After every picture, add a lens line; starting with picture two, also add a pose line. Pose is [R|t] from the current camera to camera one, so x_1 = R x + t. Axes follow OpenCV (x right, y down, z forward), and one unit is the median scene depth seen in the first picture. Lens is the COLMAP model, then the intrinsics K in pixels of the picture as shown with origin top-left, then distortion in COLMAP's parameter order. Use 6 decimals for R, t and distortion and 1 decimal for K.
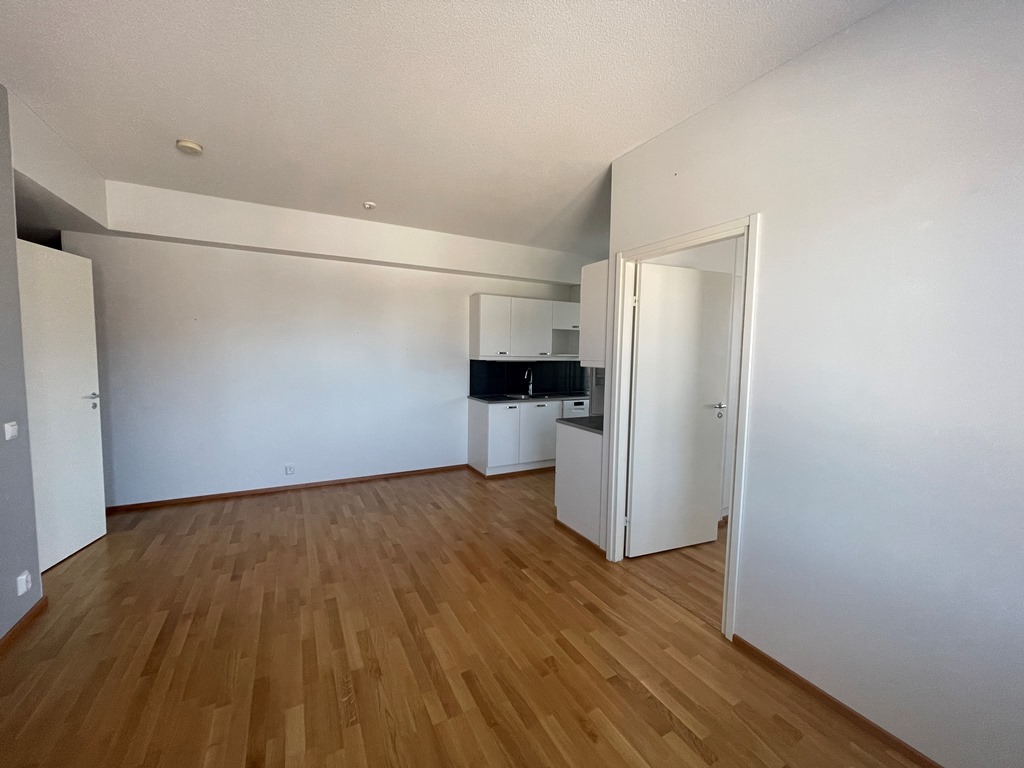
lens RADIAL K [[407.0, 0, 513.1], [0, 407.0, 383.7], [0, 0, 1]] dist [0.000846, 0.000082]
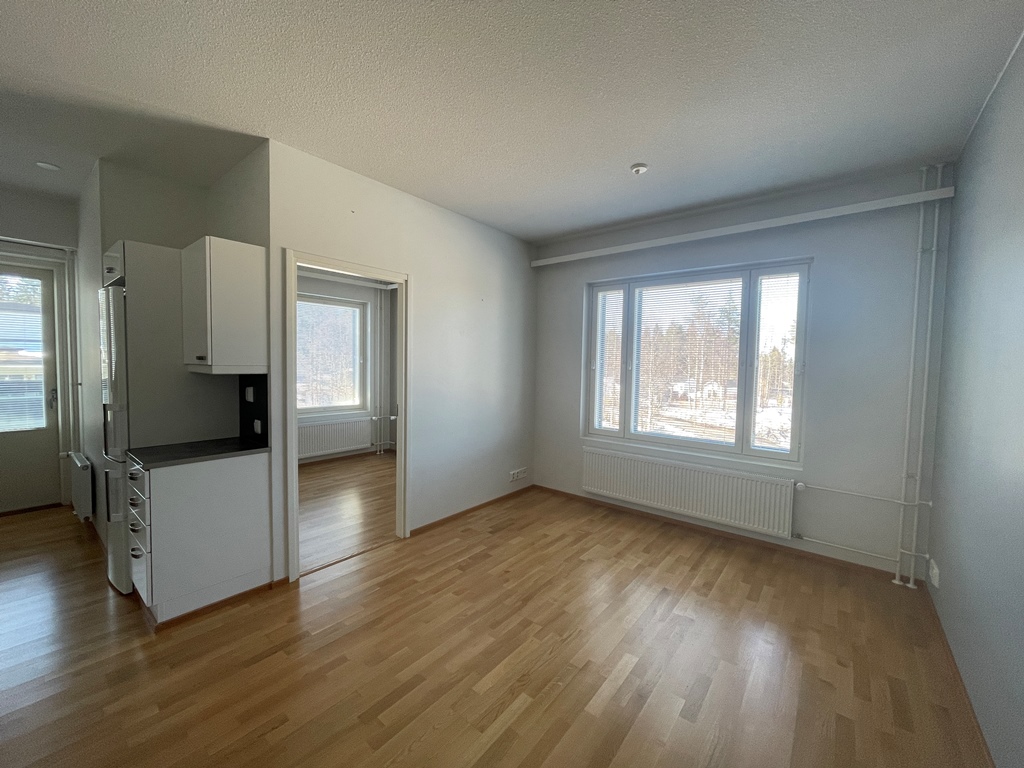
lens RADIAL K [[407.0, 0, 513.4], [0, 407.0, 383.4], [0, 0, 1]] dist [0.000846, 0.000082]
pose [[-0.382558, -0.070836, 0.921212, -1.138659], [0.040692, 0.994797, 0.093393, -0.107326], [-0.923035, 0.073214, -0.377685, 1.279508]]
